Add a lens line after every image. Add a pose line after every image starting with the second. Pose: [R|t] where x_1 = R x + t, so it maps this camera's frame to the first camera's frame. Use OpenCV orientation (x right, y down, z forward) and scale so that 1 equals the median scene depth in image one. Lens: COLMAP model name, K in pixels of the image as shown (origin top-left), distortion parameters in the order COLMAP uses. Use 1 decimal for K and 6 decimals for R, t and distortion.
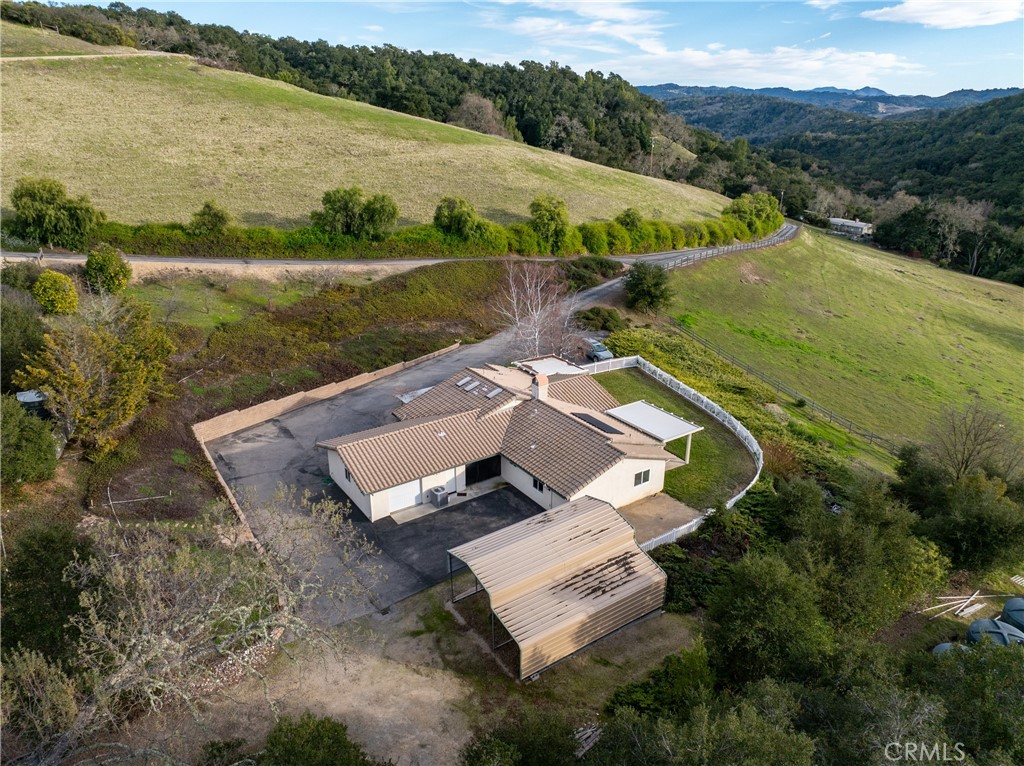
lens RADIAL K [[704.5, 0, 512.0], [0, 704.5, 383.0], [0, 0, 1]] dist [-0.035617, -0.000485]
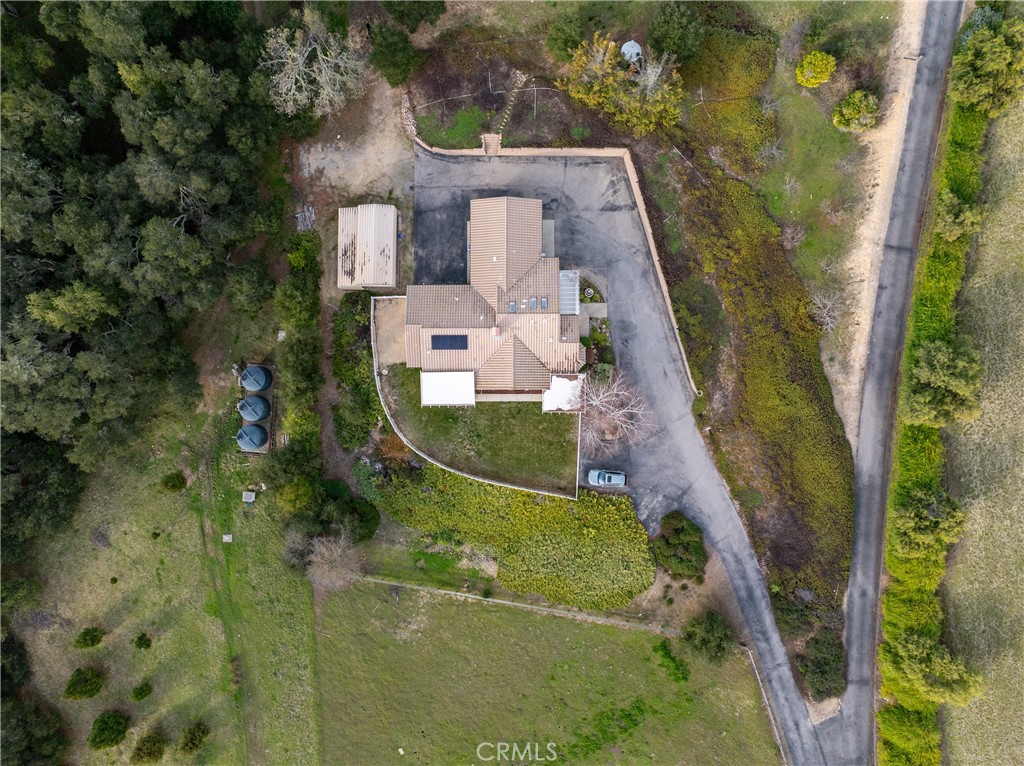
lens RADIAL K [[704.5, 0, 512.0], [0, 704.5, 383.0], [0, 0, 1]] dist [-0.035617, -0.000485]
pose [[-0.564133, 0.825077, -0.031633, 0.136056], [-0.339270, -0.196702, 0.919894, -1.198665], [0.752761, 0.529675, 0.390890, 0.423550]]
